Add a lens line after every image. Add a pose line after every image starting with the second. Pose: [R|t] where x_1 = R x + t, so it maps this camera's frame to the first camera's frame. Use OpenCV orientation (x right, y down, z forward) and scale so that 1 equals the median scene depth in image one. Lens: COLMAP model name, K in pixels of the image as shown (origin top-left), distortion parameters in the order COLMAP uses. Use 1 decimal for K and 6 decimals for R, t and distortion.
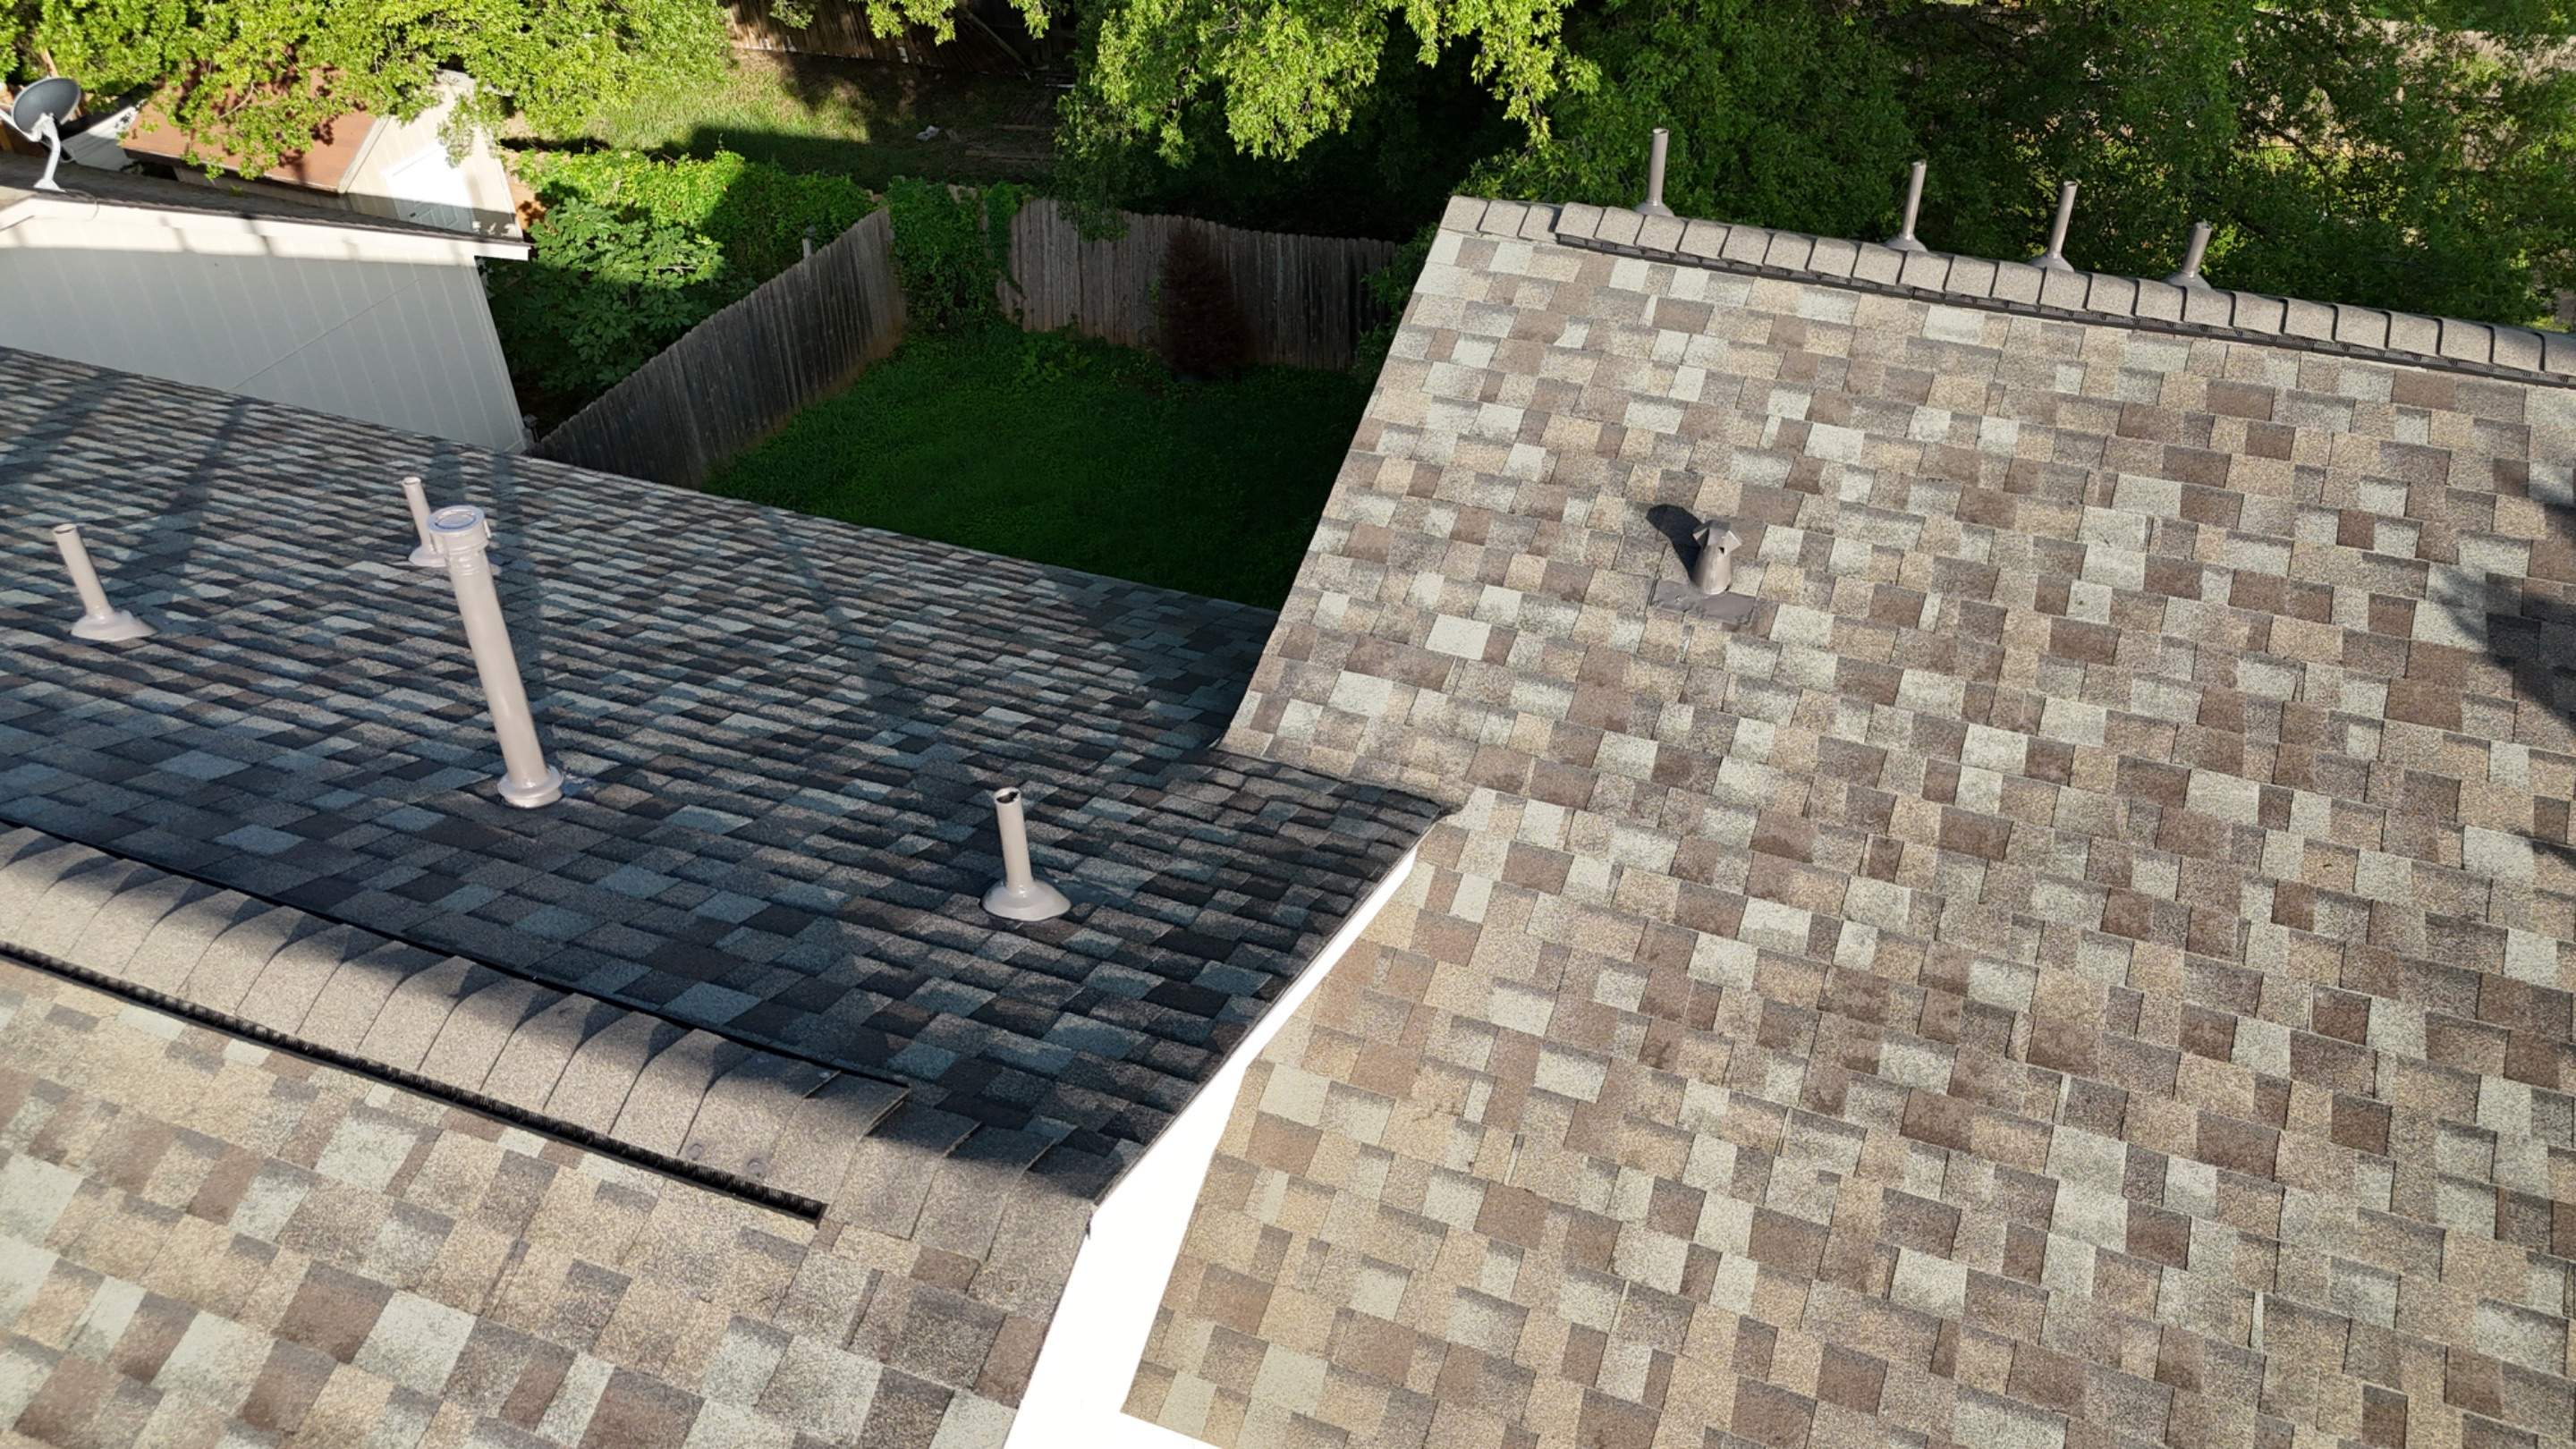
lens RADIAL K [[1891.5, 0, 1291.5], [0, 1891.5, 719.8], [0, 0, 1]] dist [0.076731, -0.071912]
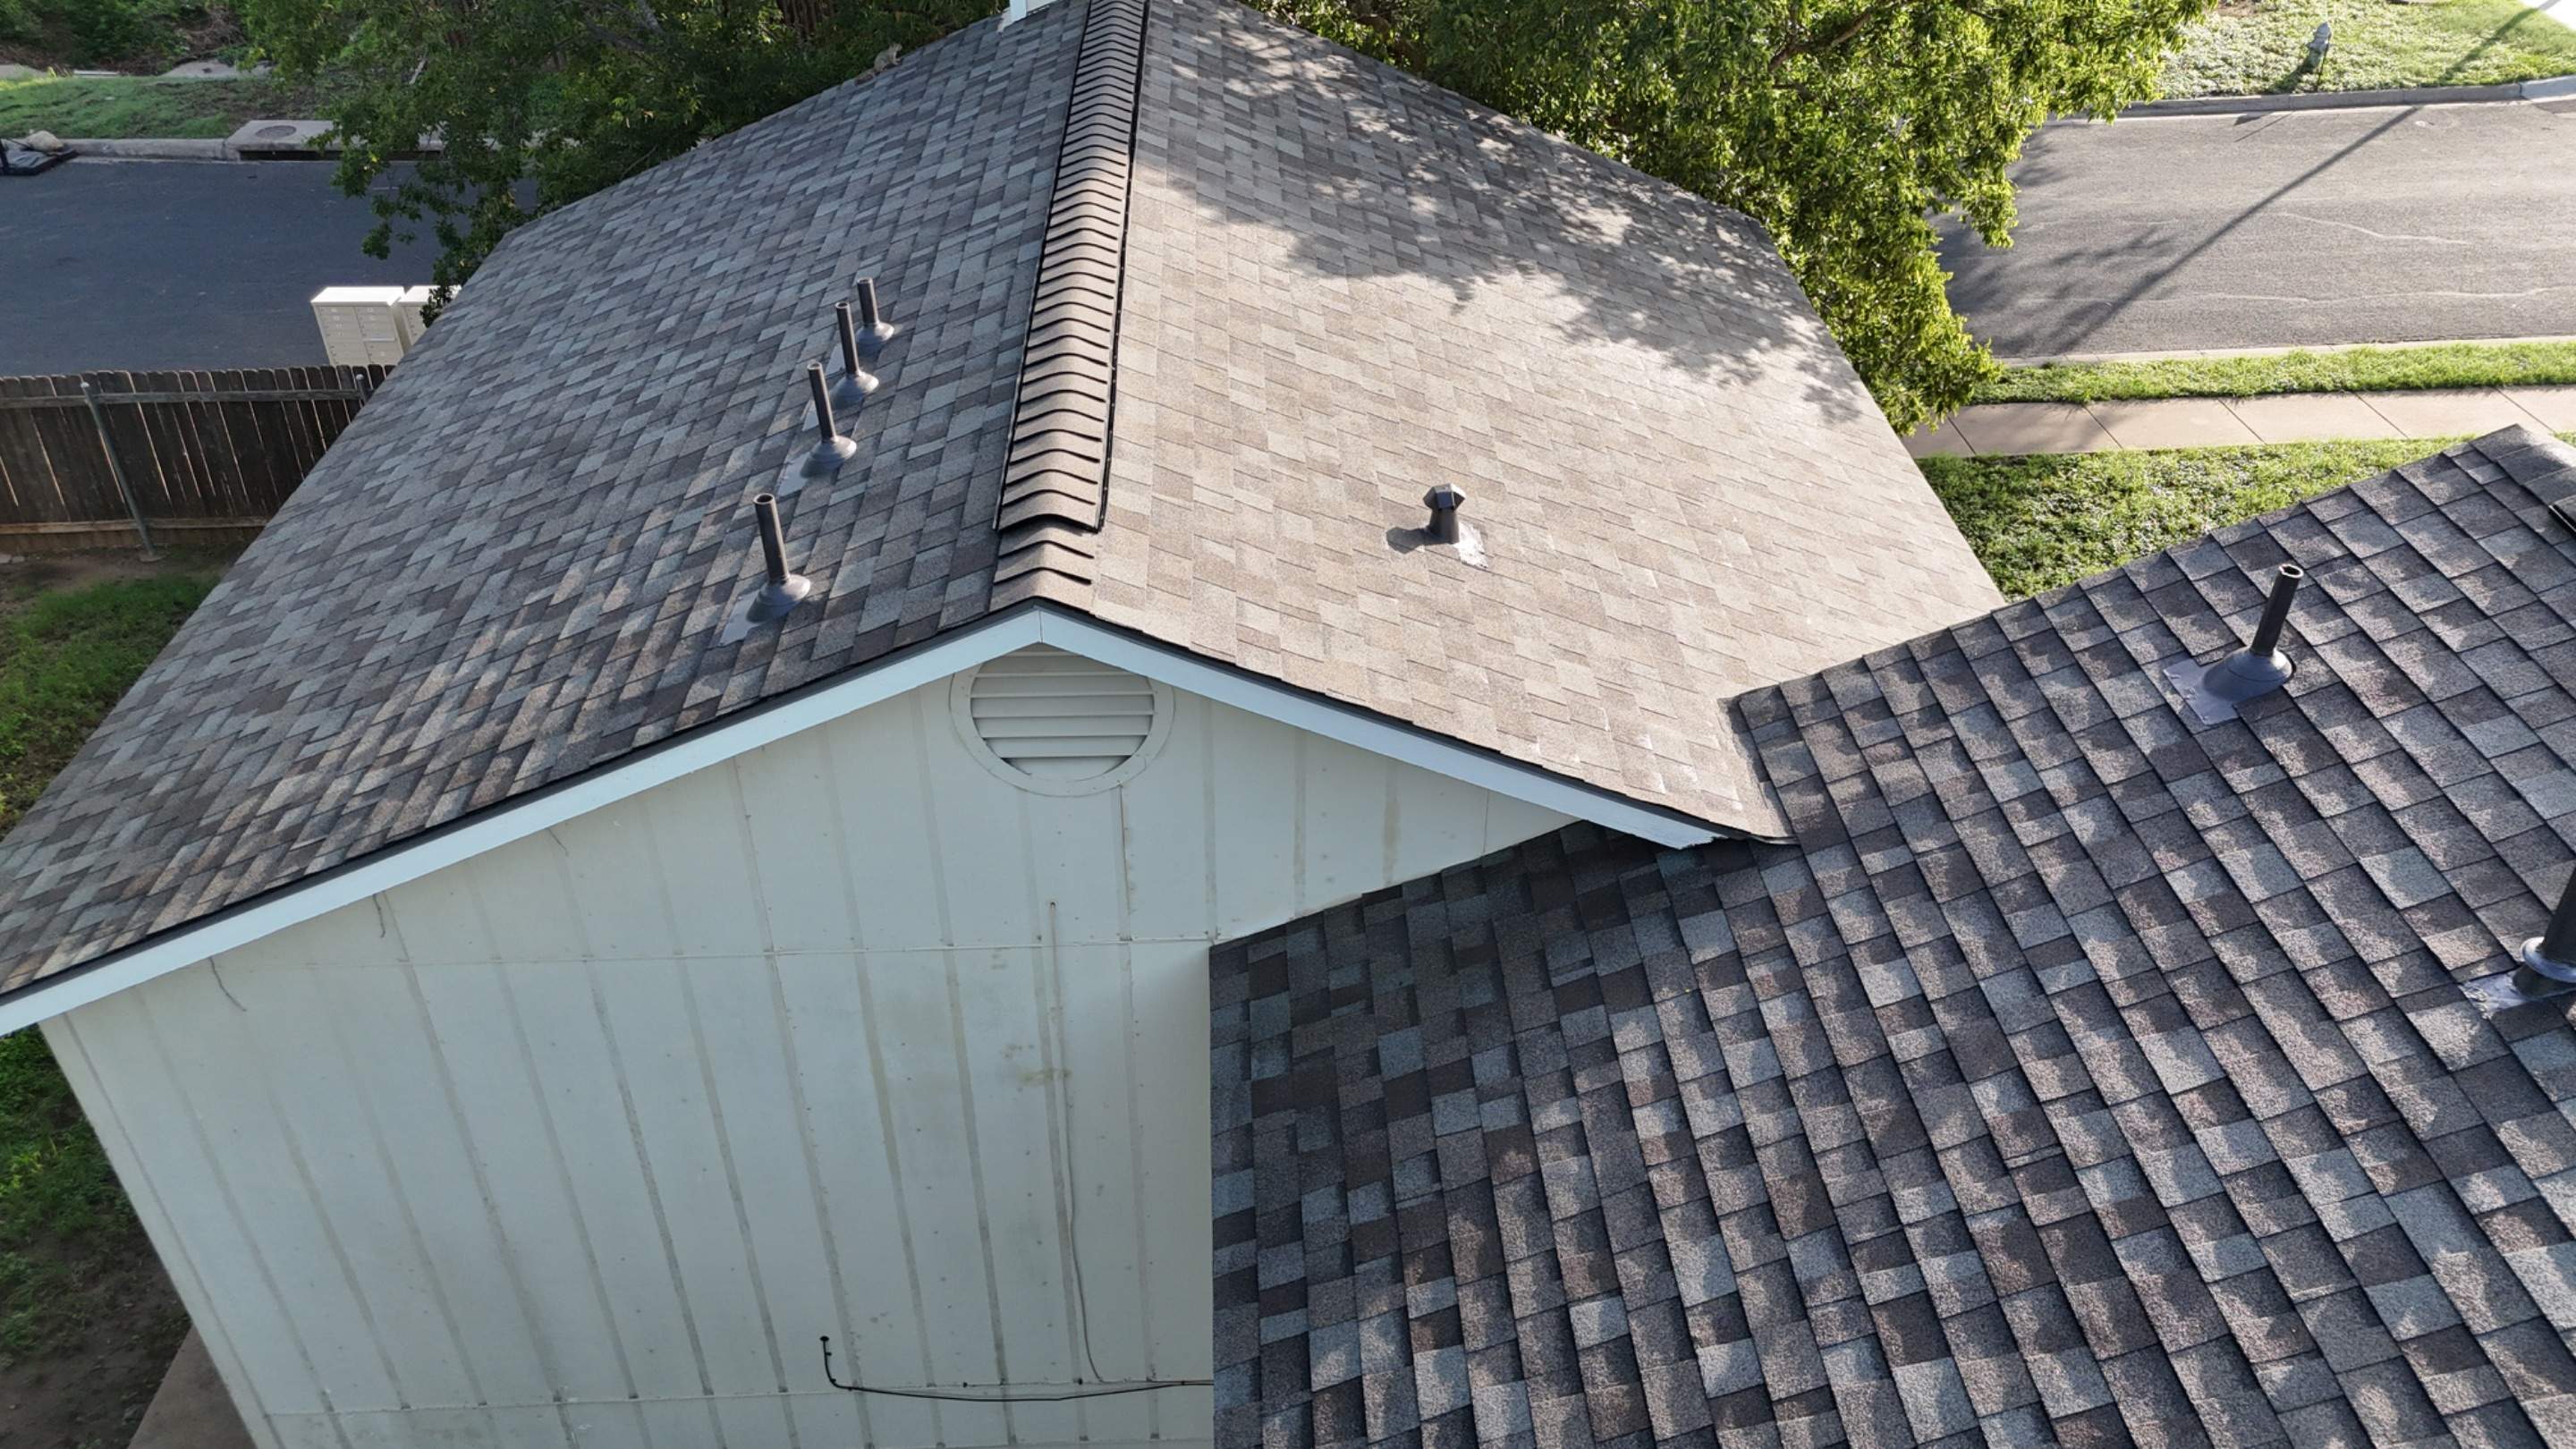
lens RADIAL K [[1891.5, 0, 1295.0], [0, 1891.5, 722.2], [0, 0, 1]] dist [0.076731, -0.071912]
pose [[-0.392340, -0.520463, 0.758411, -0.680554], [0.568685, 0.510802, 0.644731, -0.824811], [-0.722957, 0.684251, 0.095571, 1.075675]]
